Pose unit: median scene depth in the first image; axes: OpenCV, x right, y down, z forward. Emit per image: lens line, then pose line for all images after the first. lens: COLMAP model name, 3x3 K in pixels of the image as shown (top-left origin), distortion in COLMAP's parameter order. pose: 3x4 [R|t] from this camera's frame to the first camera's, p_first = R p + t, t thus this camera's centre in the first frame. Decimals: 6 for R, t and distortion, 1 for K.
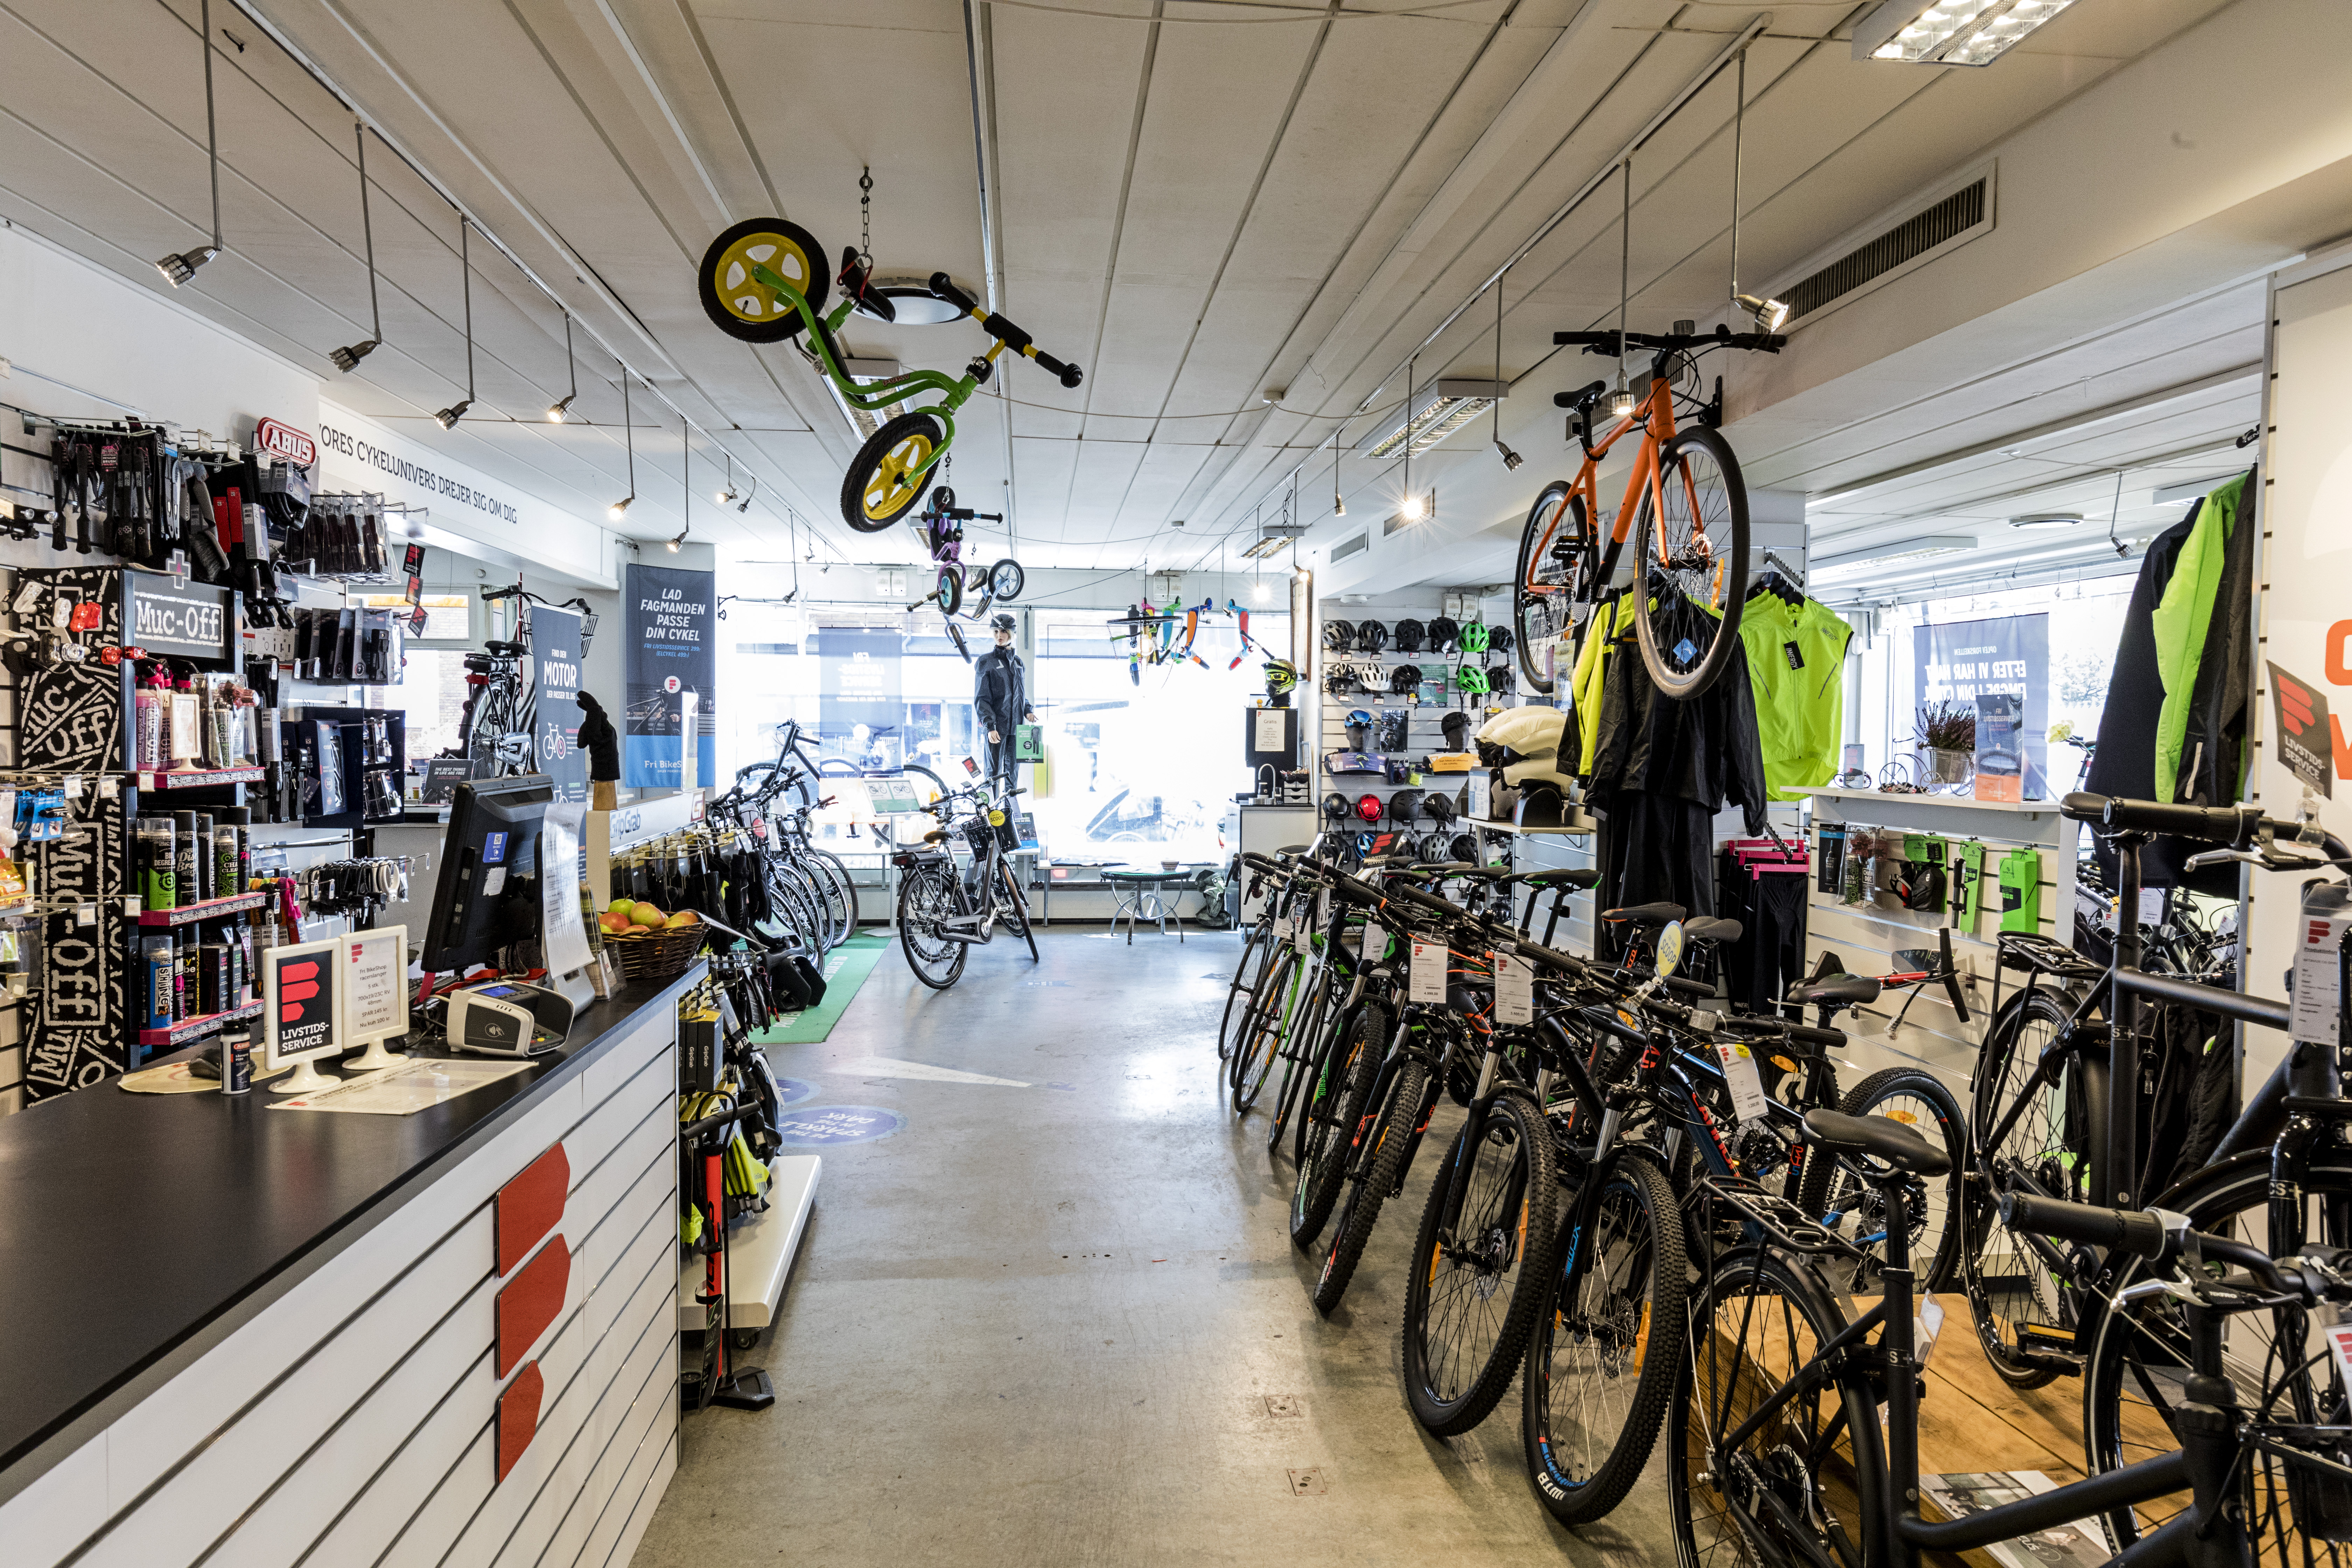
lens RADIAL K [[1470.9, 0, 1174.1], [0, 1470.9, 790.8], [0, 0, 1]] dist [-0.000103, 0.000091]
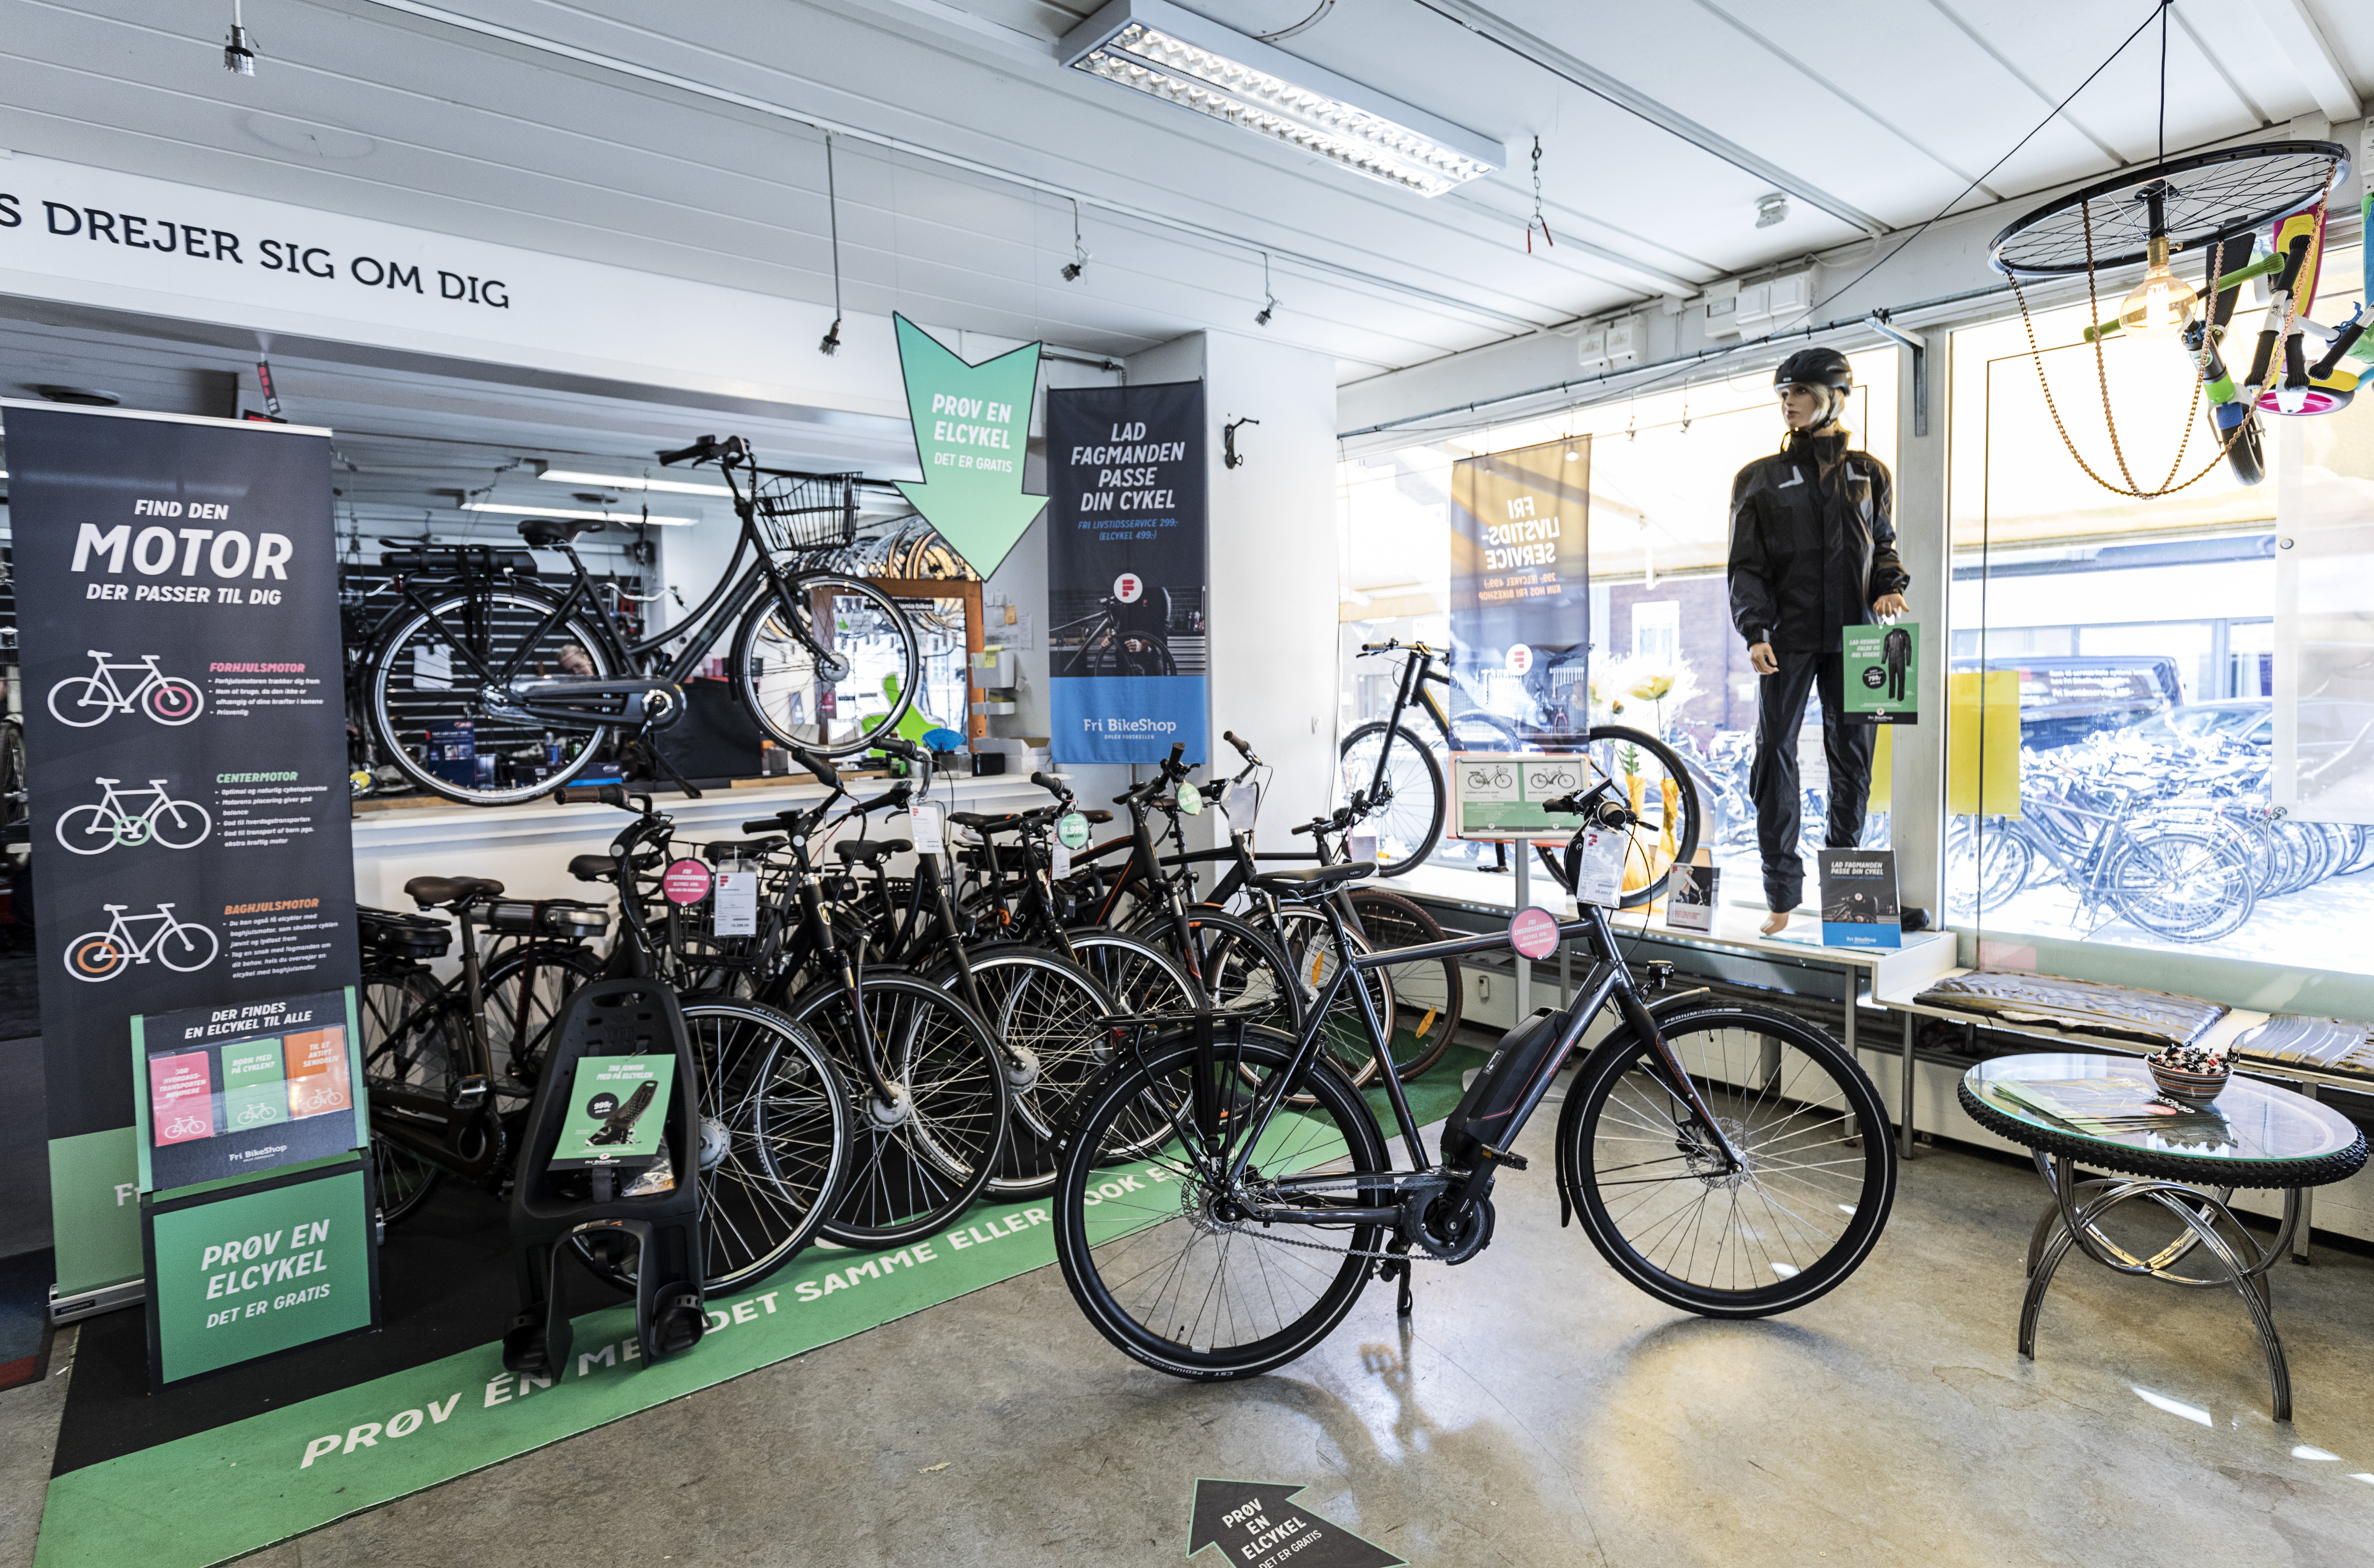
lens RADIAL K [[1240.2, 0, 1196.0], [0, 1240.2, 767.8], [0, 0, 1]] dist [-0.004918, 0.000475]
pose [[0.558426, 0.032872, -0.828903, 0.080004], [-0.011140, 0.999422, 0.032129, -0.017017], [0.829479, -0.008708, 0.558470, 0.729662]]
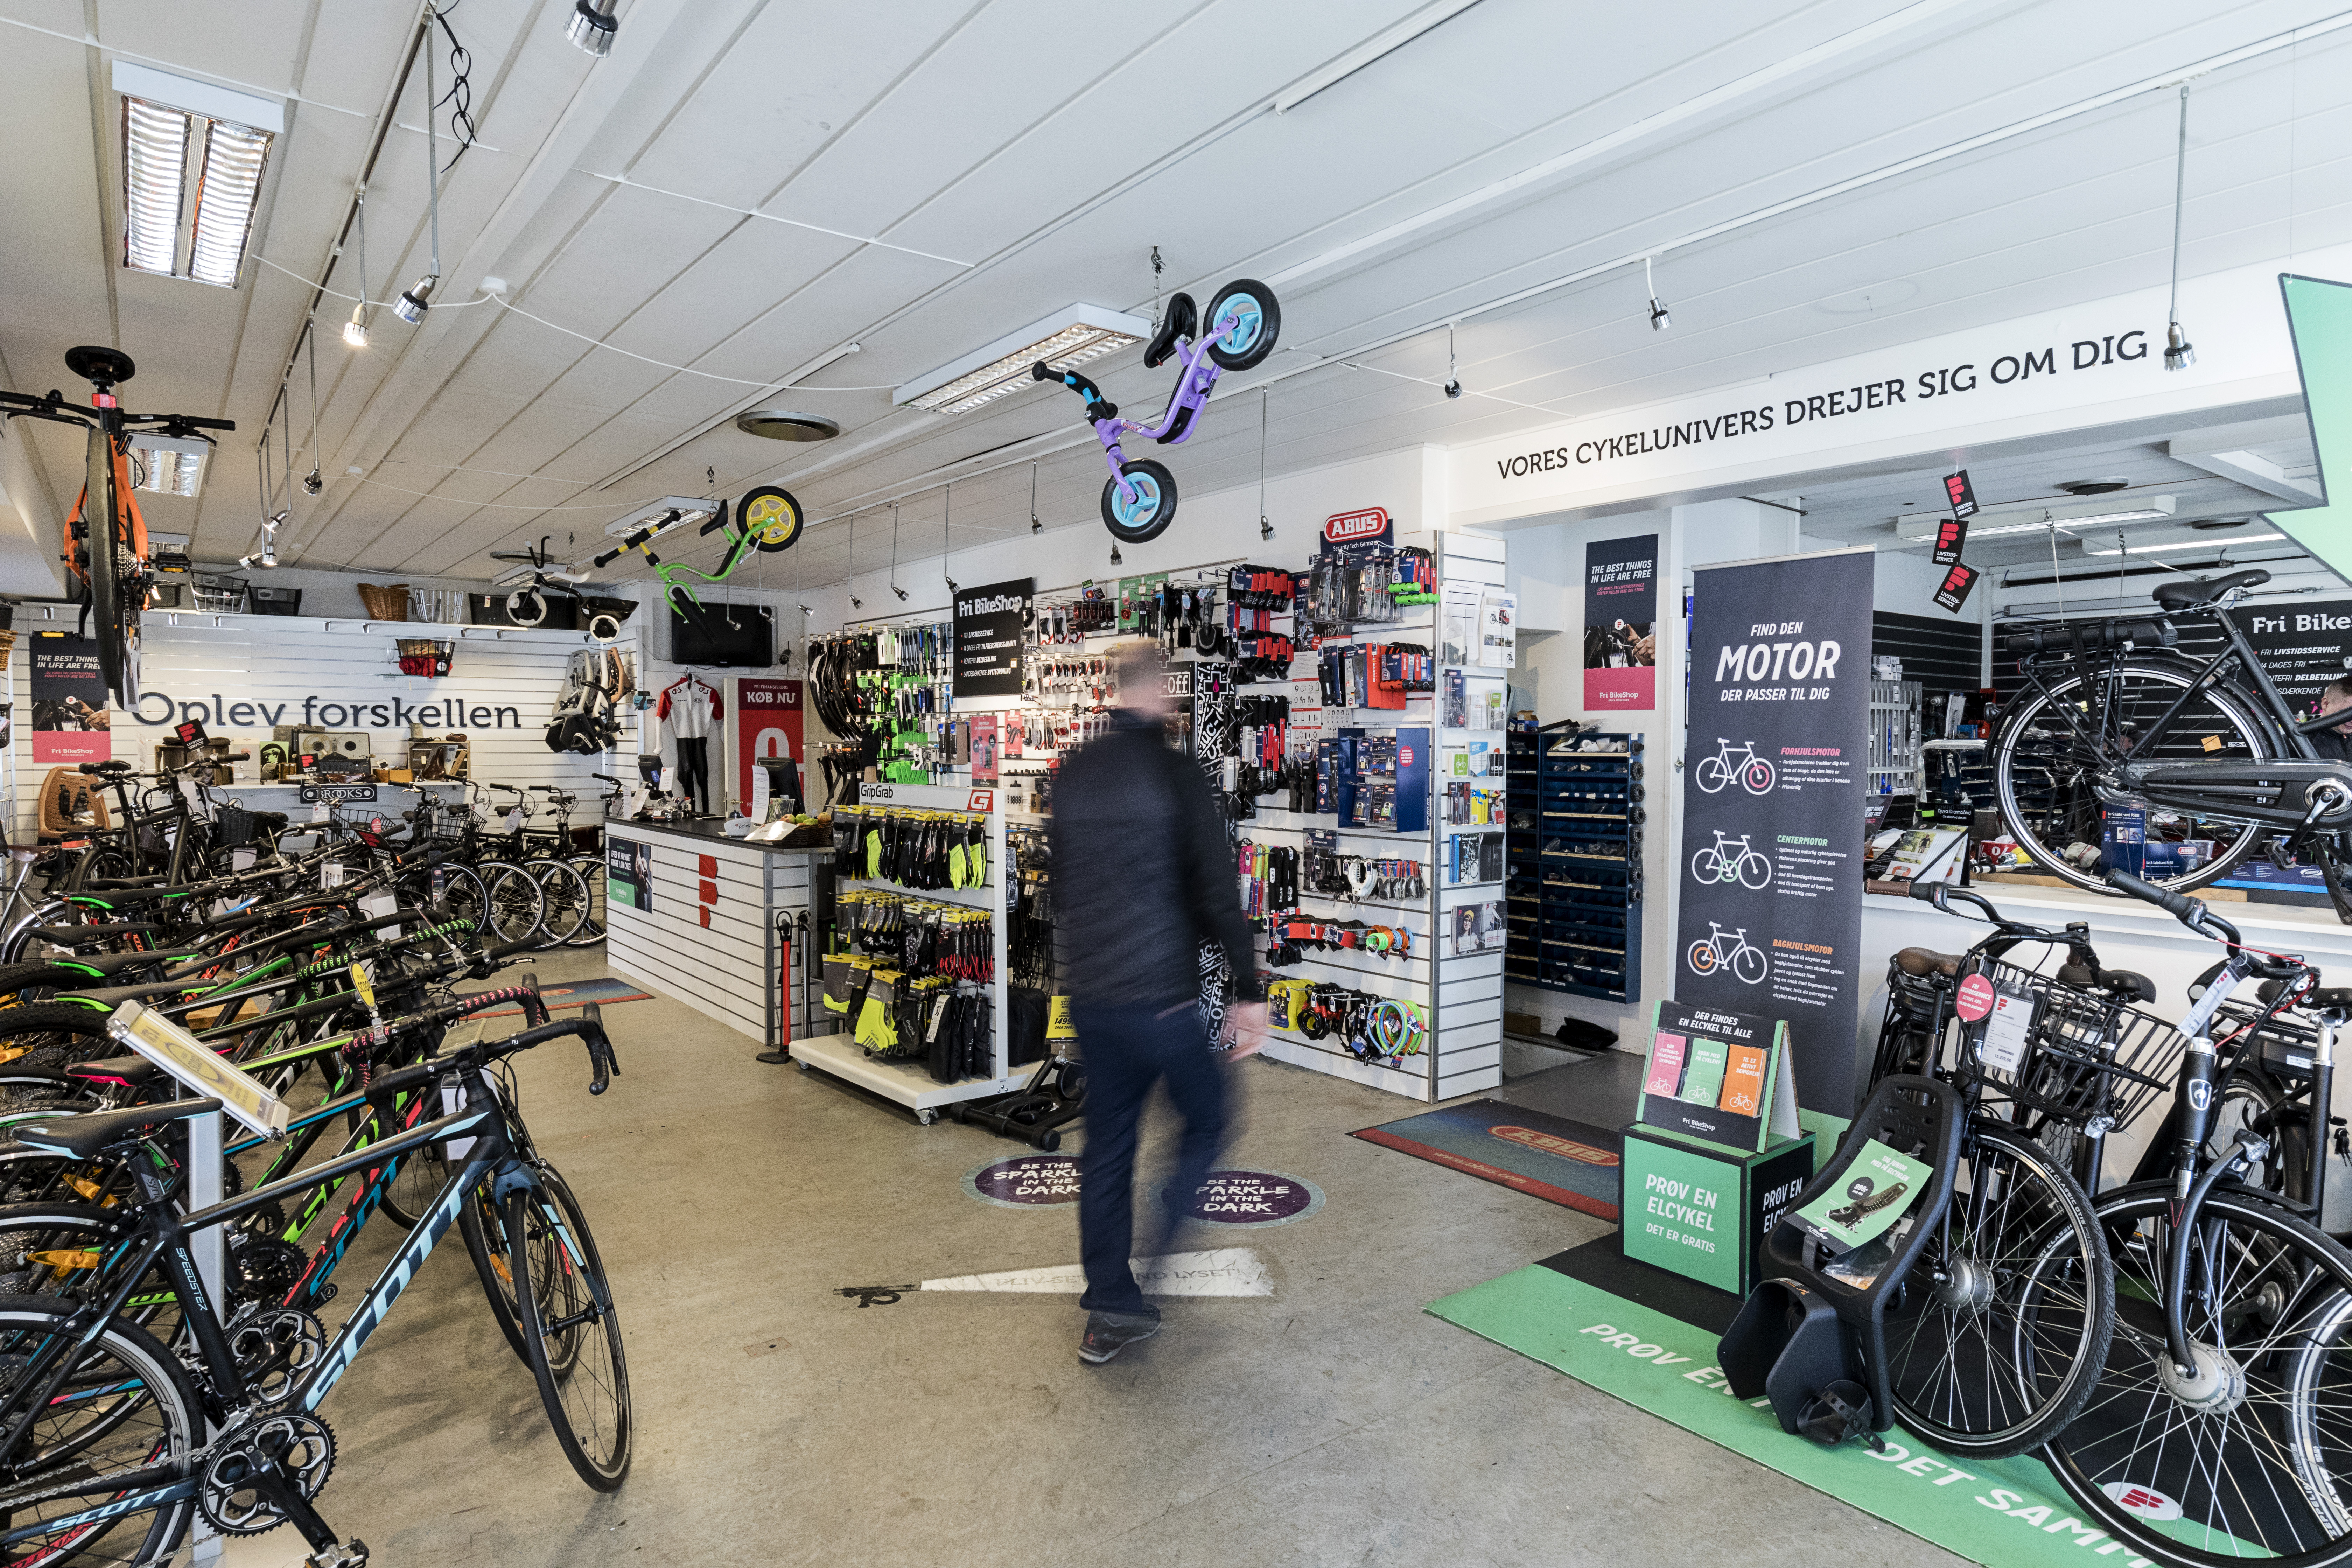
lens RADIAL K [[1332.7, 0, 1181.5], [0, 1332.7, 785.5], [0, 0, 1]] dist [0.027801, 0.000826]
pose [[-0.844869, 0.003927, -0.534959, 0.074584], [-0.032930, 0.997695, 0.059331, -0.036973], [0.533959, 0.067743, -0.842792, 0.950832]]
